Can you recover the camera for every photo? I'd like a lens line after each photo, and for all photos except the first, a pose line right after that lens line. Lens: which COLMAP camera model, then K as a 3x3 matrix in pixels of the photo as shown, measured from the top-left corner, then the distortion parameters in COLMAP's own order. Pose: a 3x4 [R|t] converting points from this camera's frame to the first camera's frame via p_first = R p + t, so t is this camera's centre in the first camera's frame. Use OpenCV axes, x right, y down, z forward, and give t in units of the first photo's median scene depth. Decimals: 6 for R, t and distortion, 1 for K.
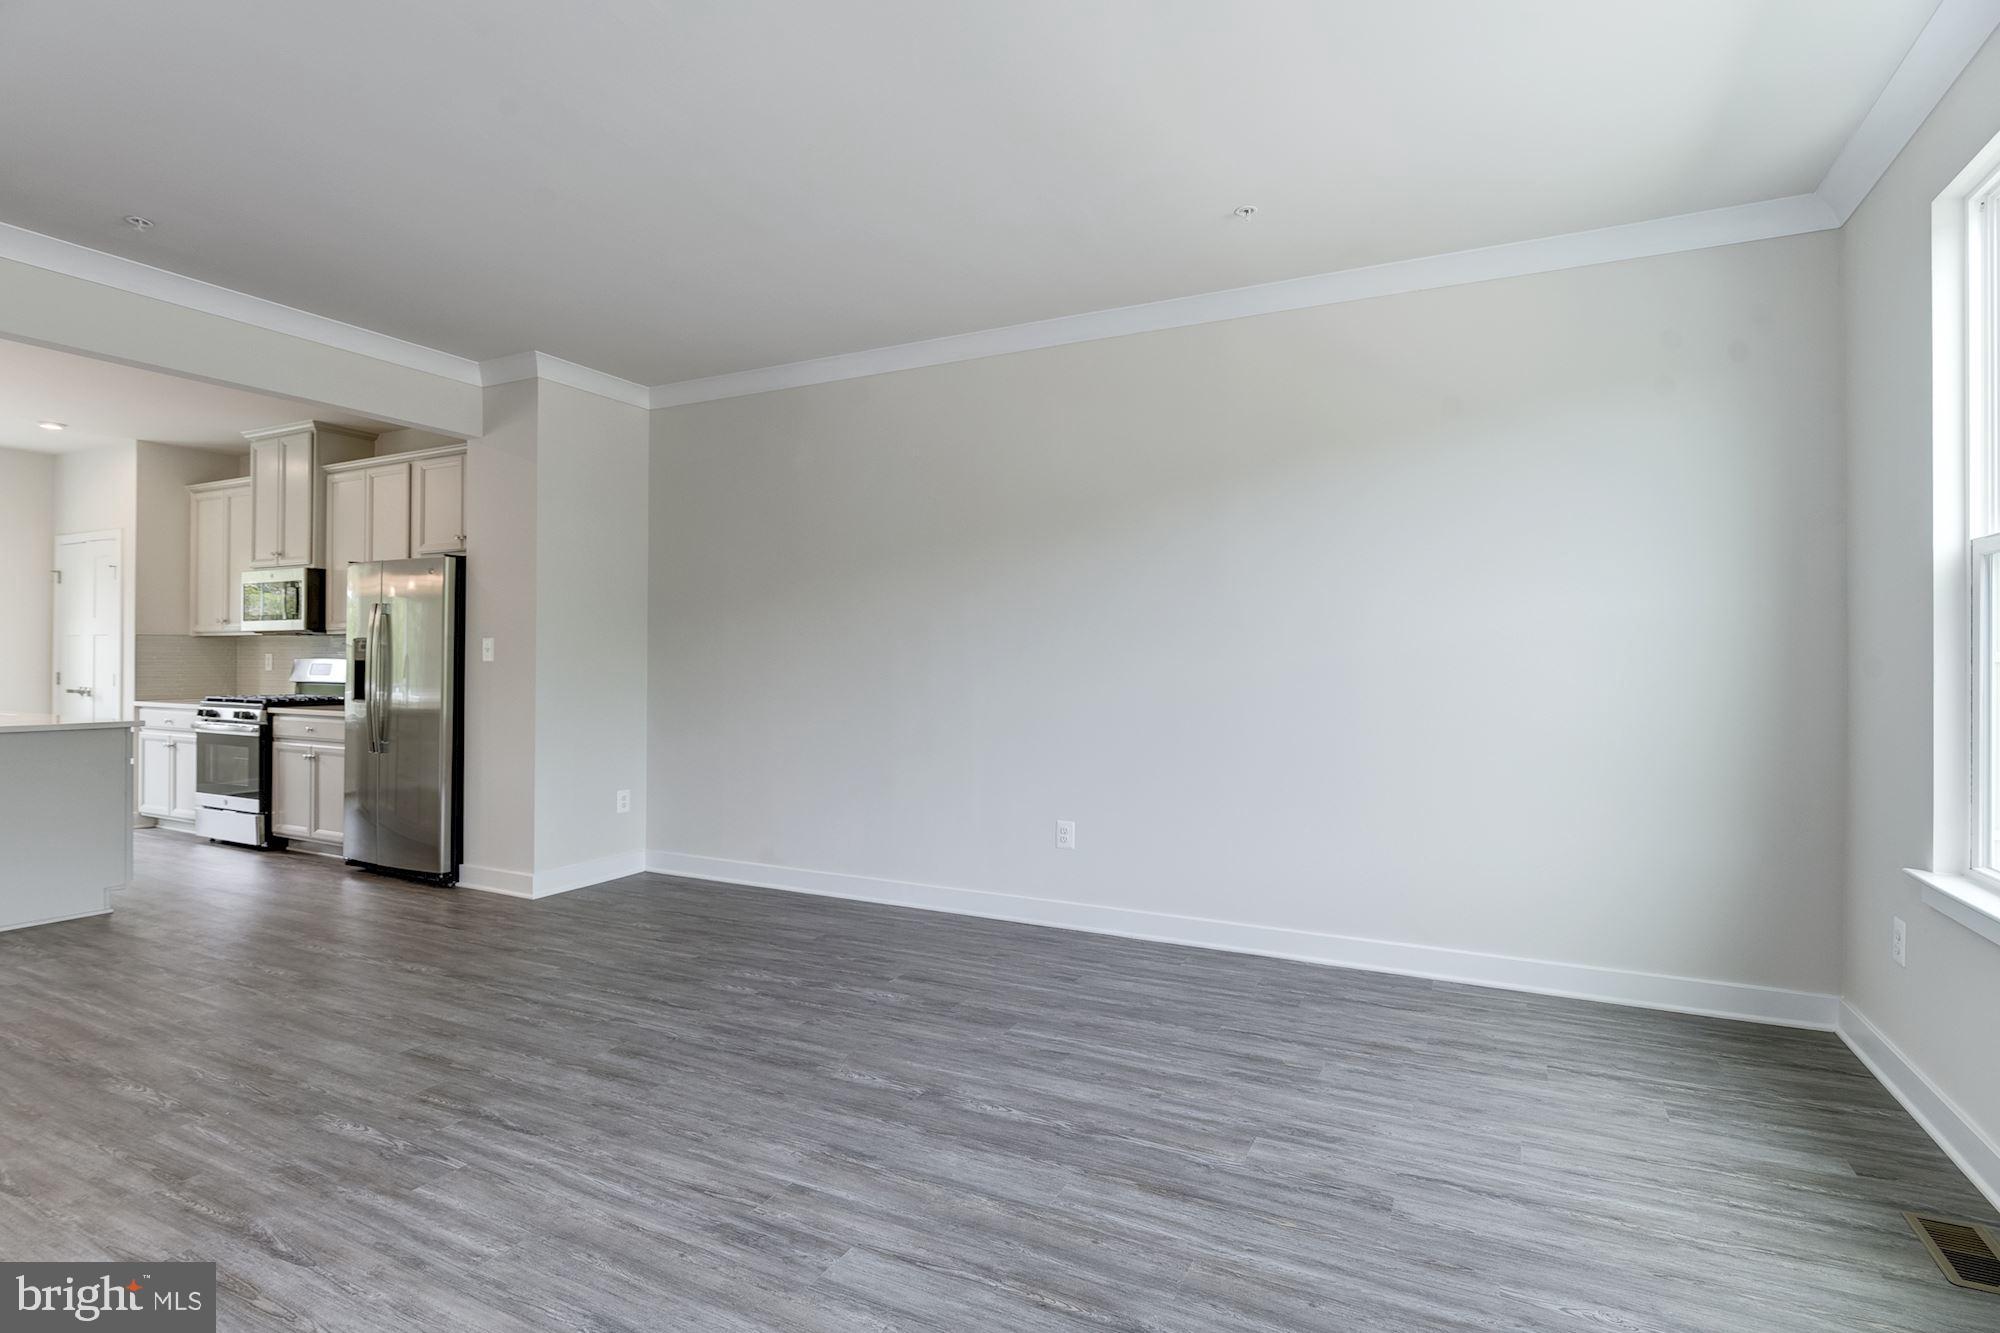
lens RADIAL K [[991.1, 0, 992.6], [0, 991.1, 657.5], [0, 0, 1]] dist [-0.003712, -0.000860]
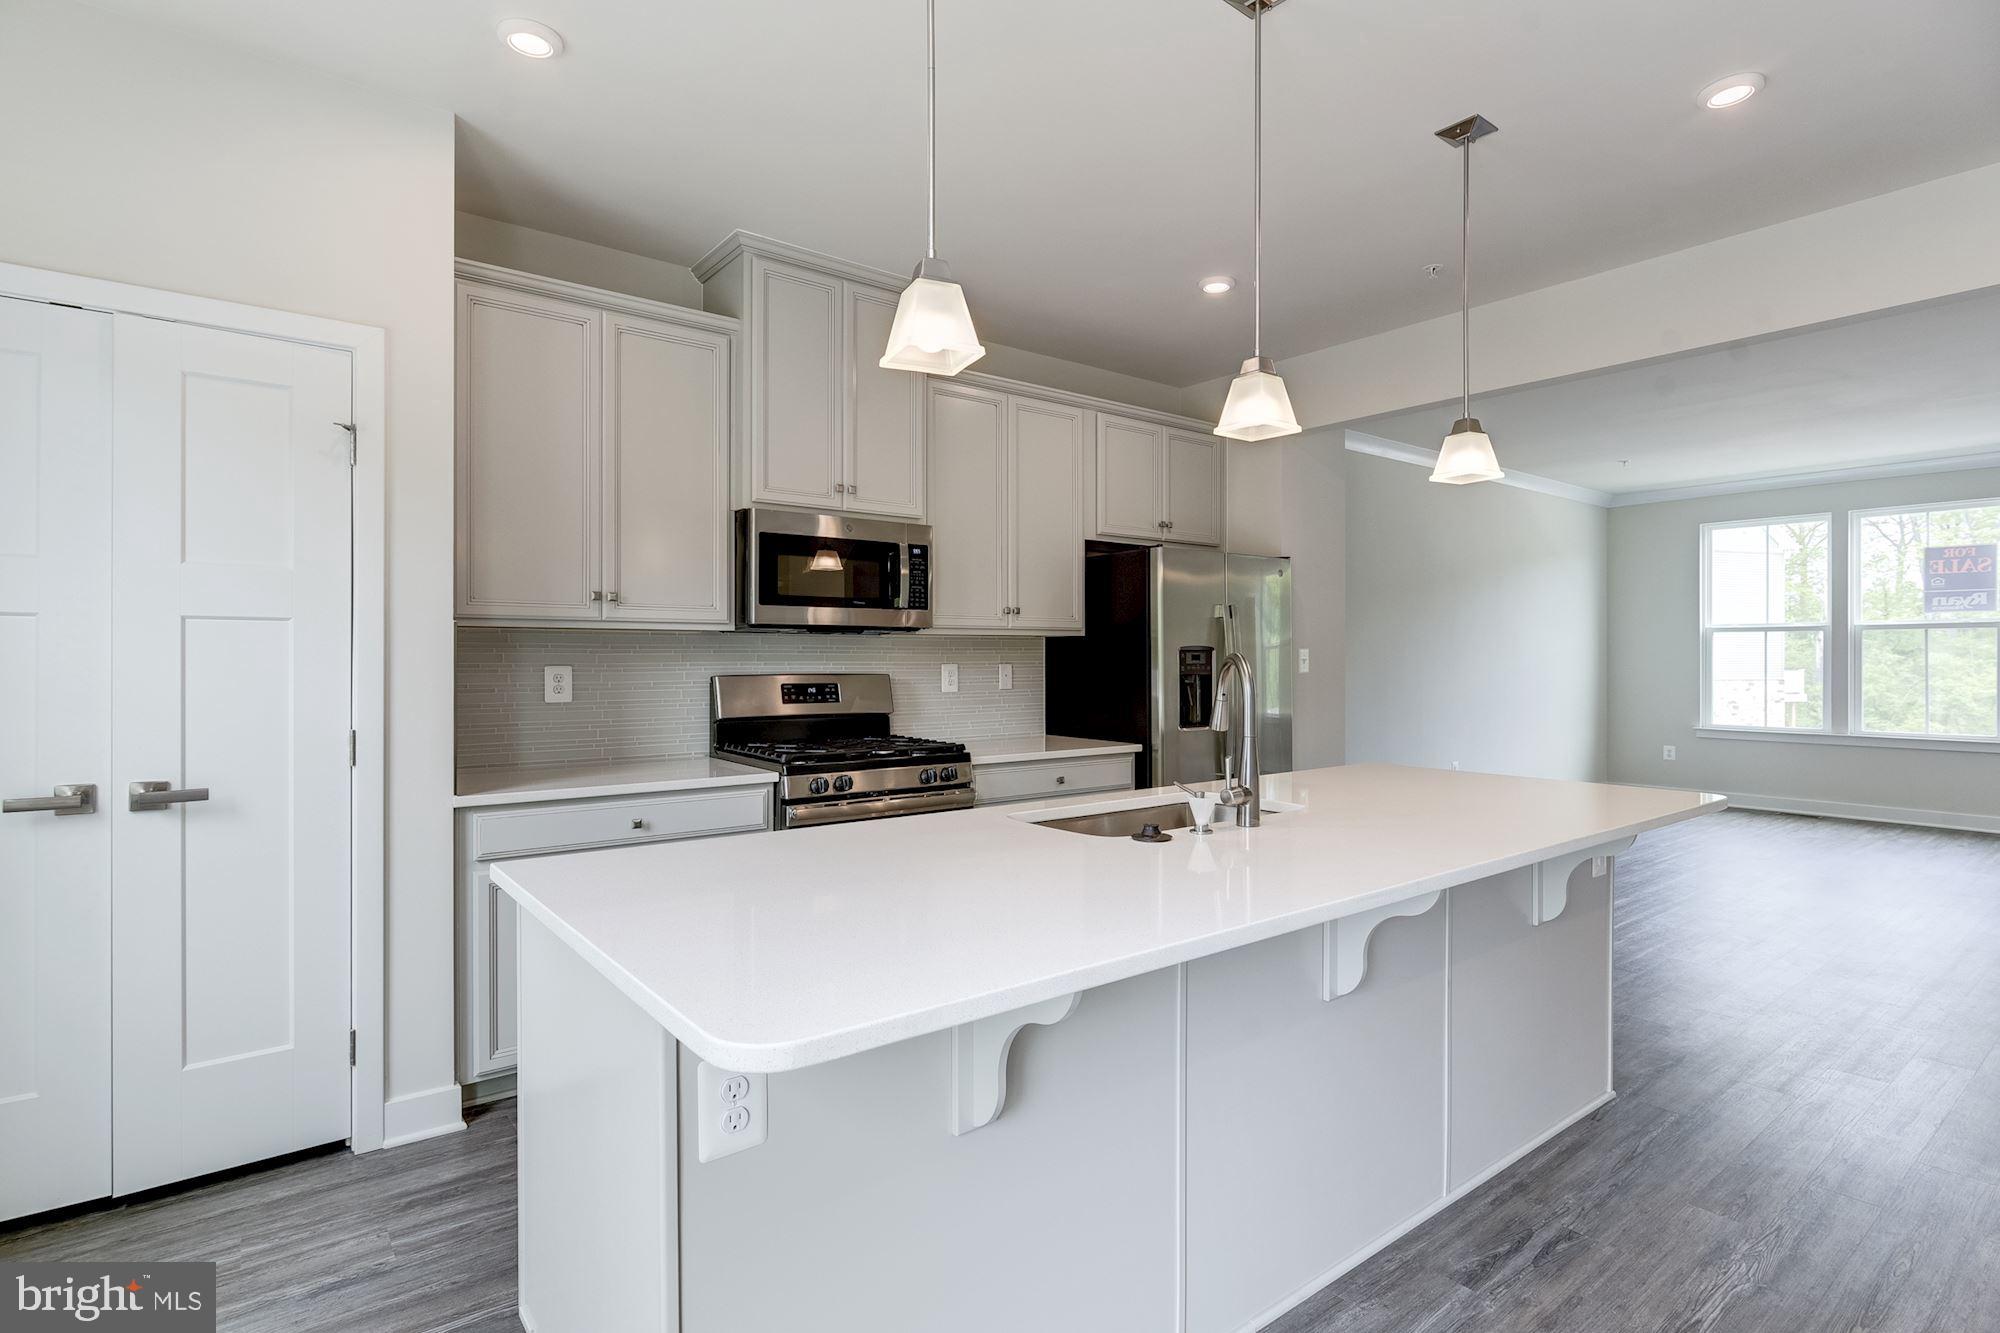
lens RADIAL K [[991.1, 0, 992.6], [0, 991.1, 657.5], [0, 0, 1]] dist [-0.003712, -0.000860]
pose [[0.425383, -0.003412, 0.905007, -1.228634], [-0.000880, 0.999991, 0.004184, -0.012212], [-0.905013, -0.002576, 0.425376, 0.706124]]
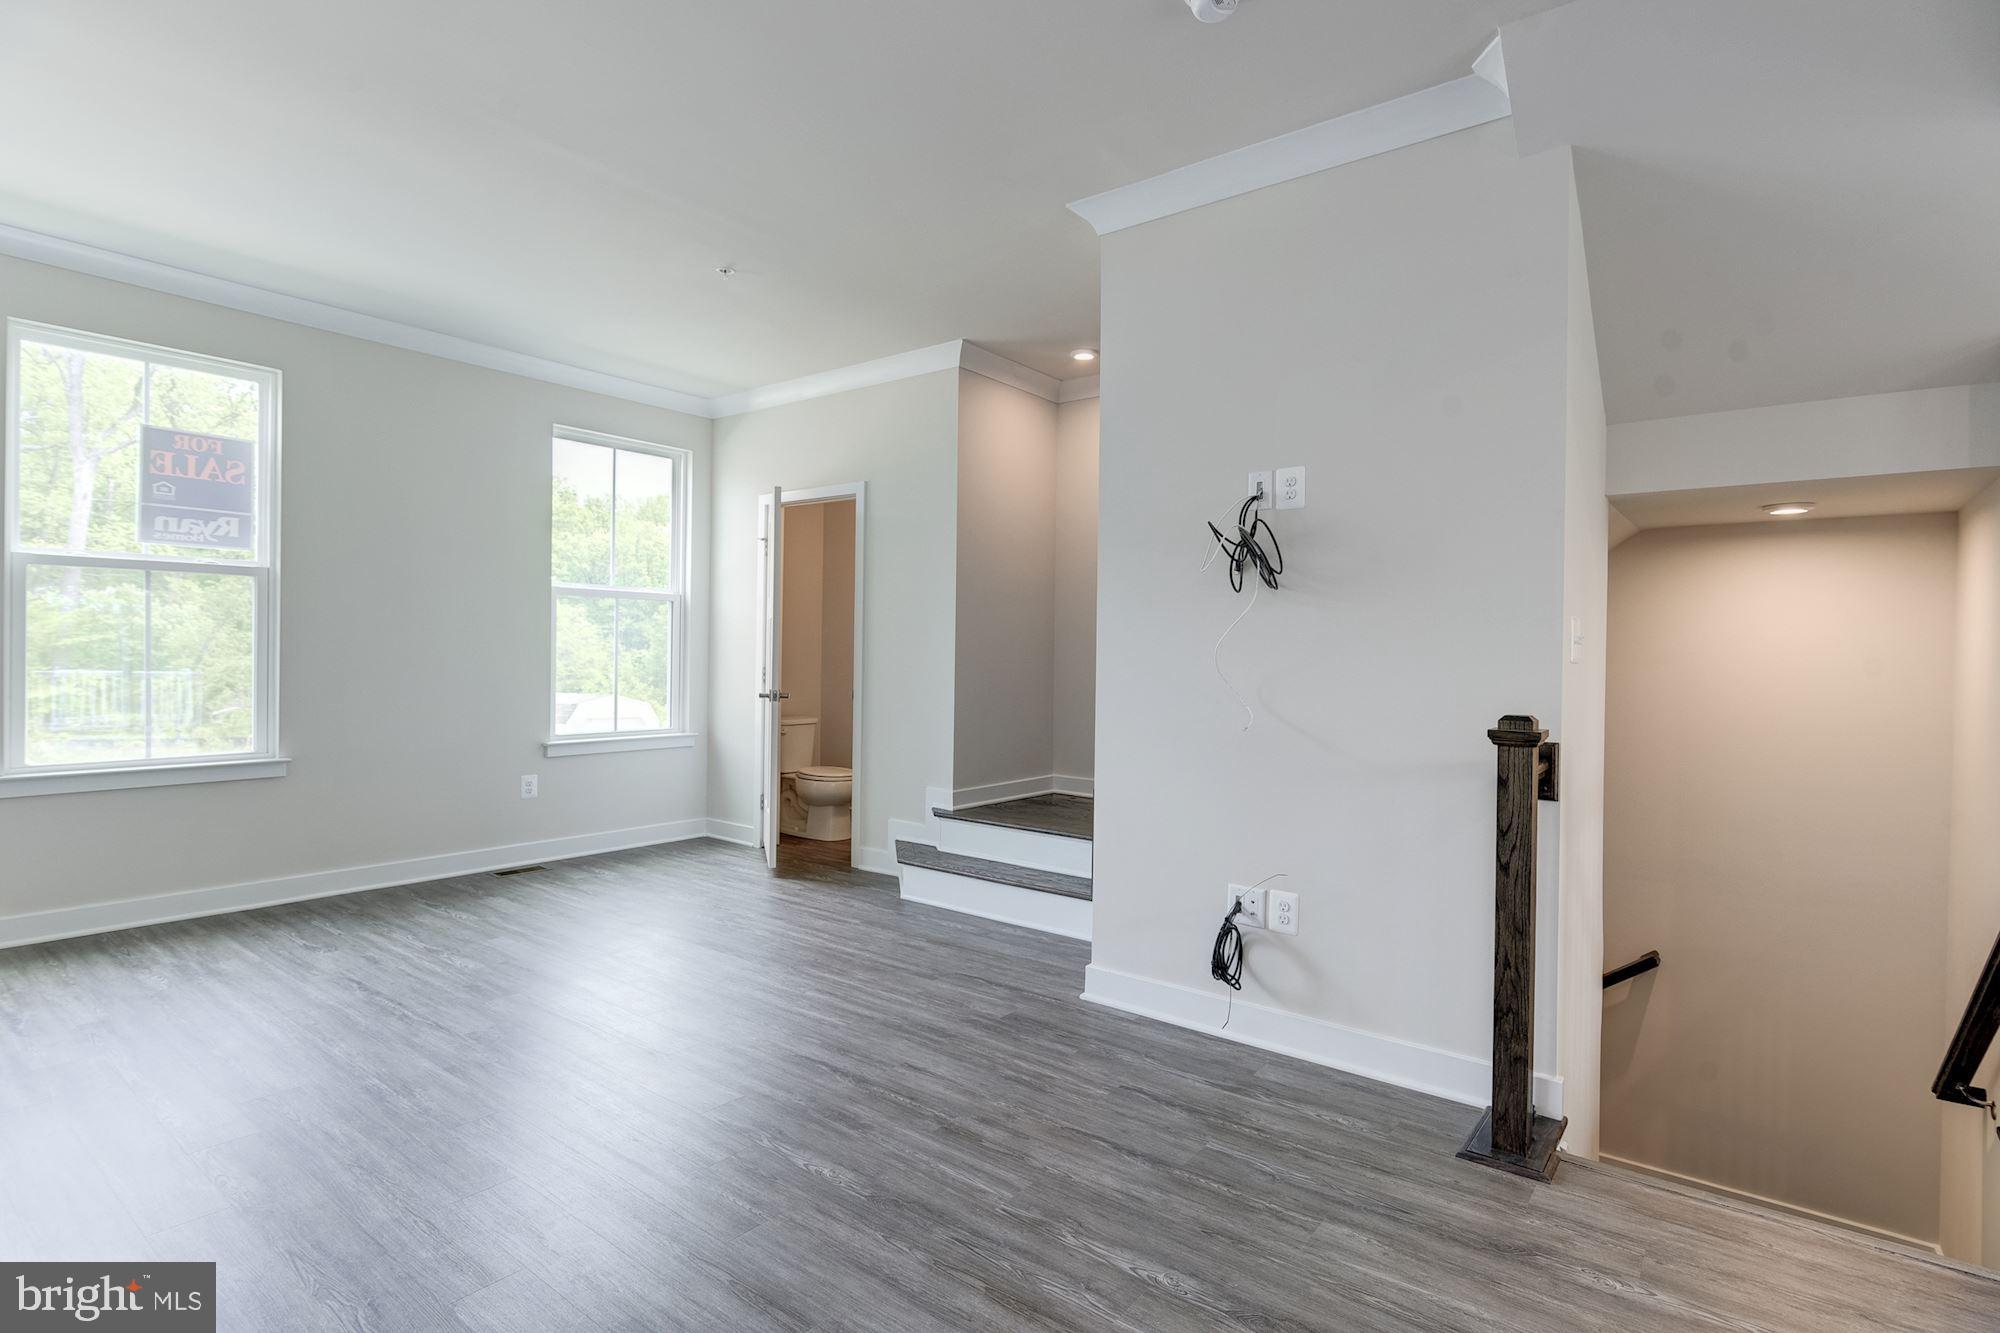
lens RADIAL K [[991.1, 0, 992.6], [0, 991.1, 657.5], [0, 0, 1]] dist [-0.003712, -0.000860]
pose [[-0.981604, -0.019784, 0.189903, -0.382192], [-0.019644, 0.999804, 0.002617, 0.002344], [-0.189917, -0.001161, -0.981799, 0.736573]]
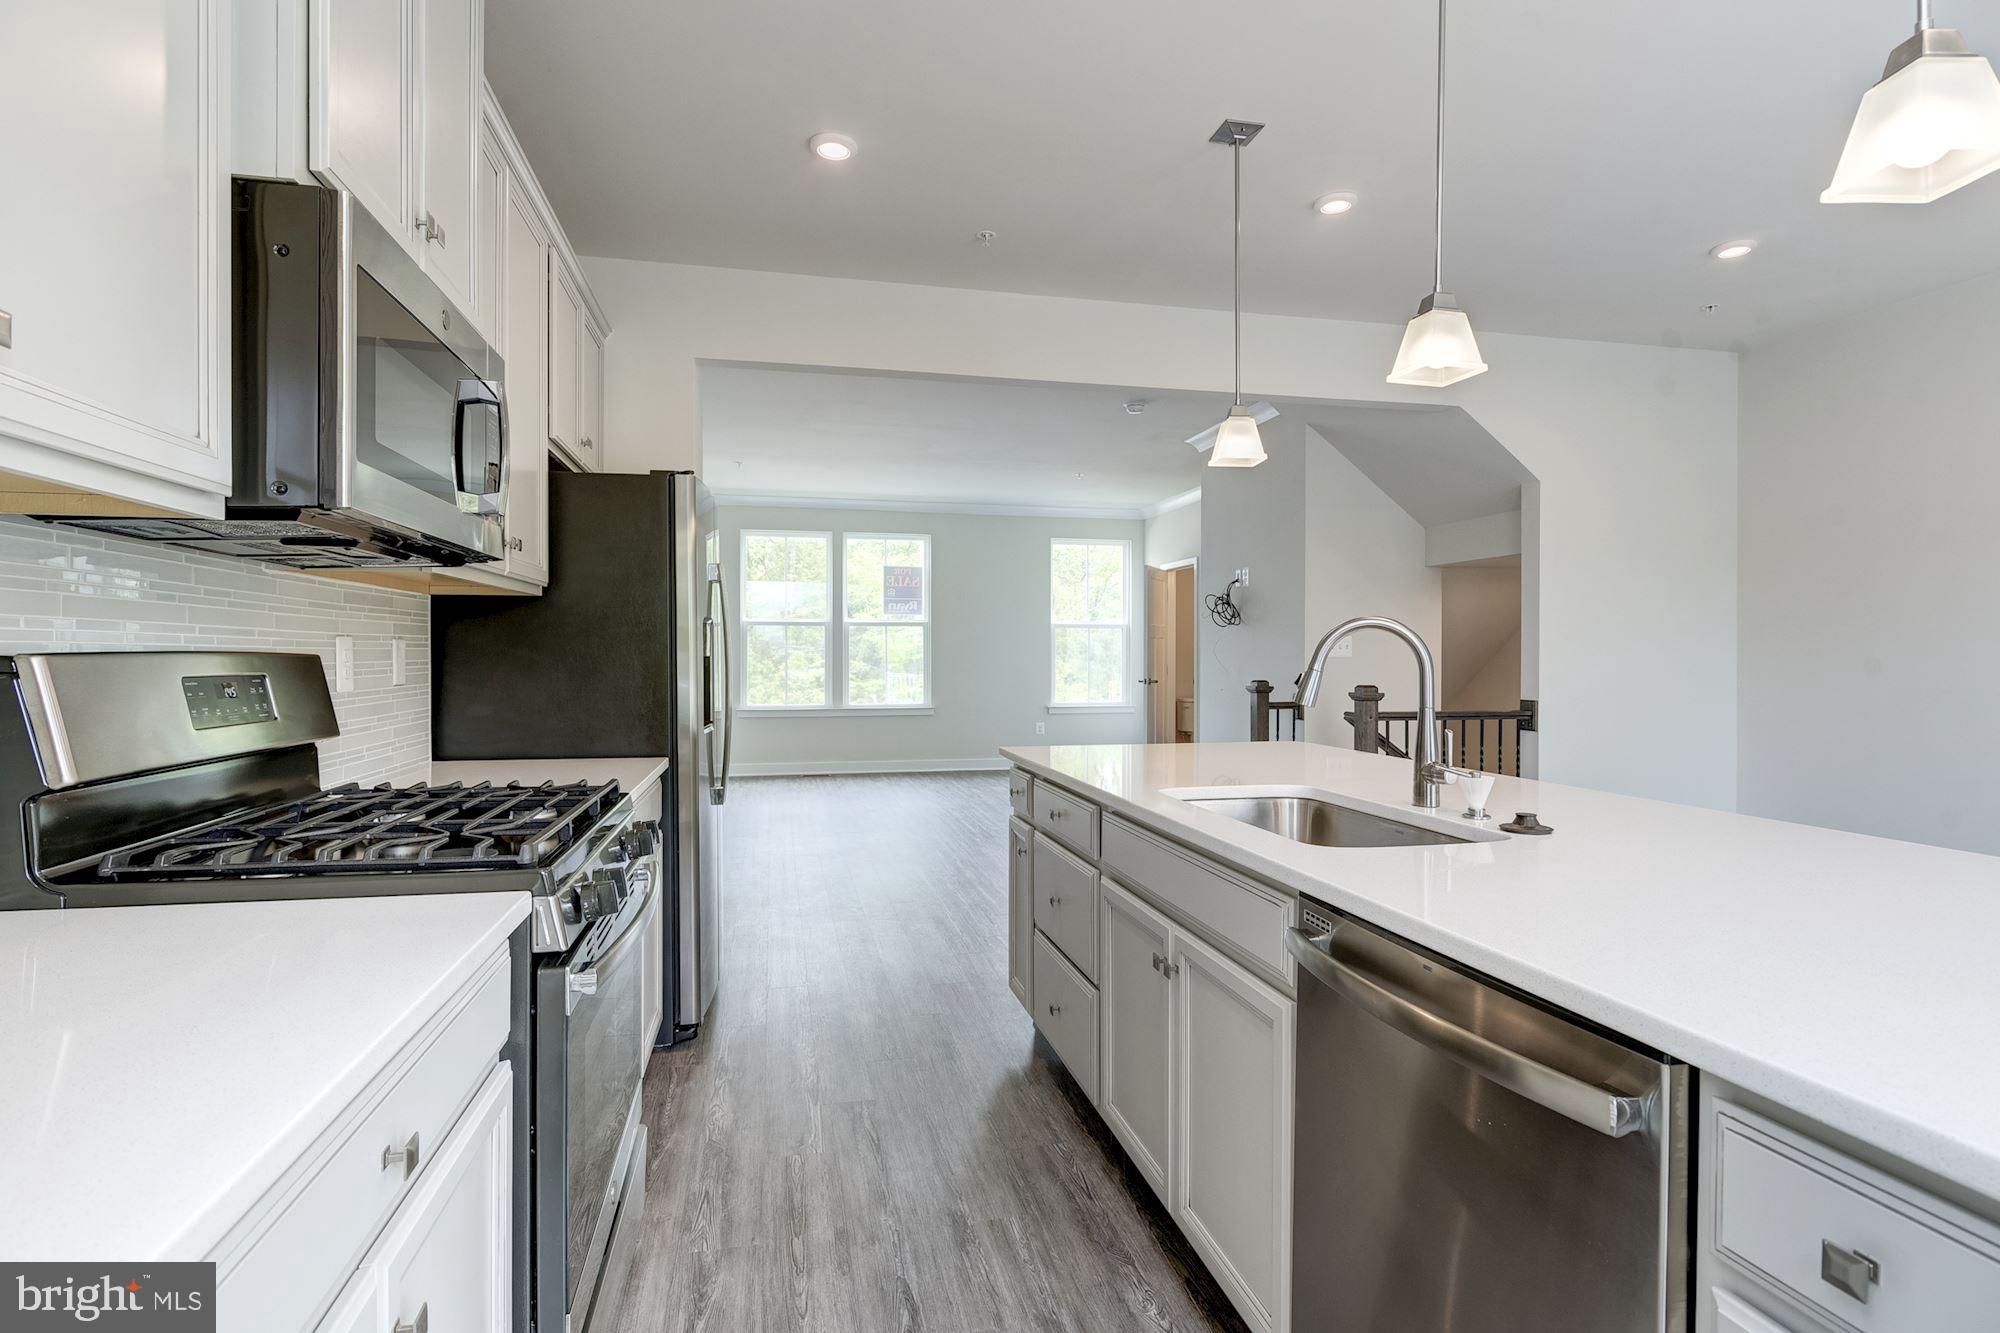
lens RADIAL K [[991.1, 0, 992.6], [0, 991.1, 657.5], [0, 0, 1]] dist [-0.003712, -0.000860]
pose [[-0.638668, -0.008528, 0.769435, -1.027695], [-0.008234, 0.999957, 0.004248, -0.000645], [-0.769439, -0.003622, -0.638711, 1.077063]]
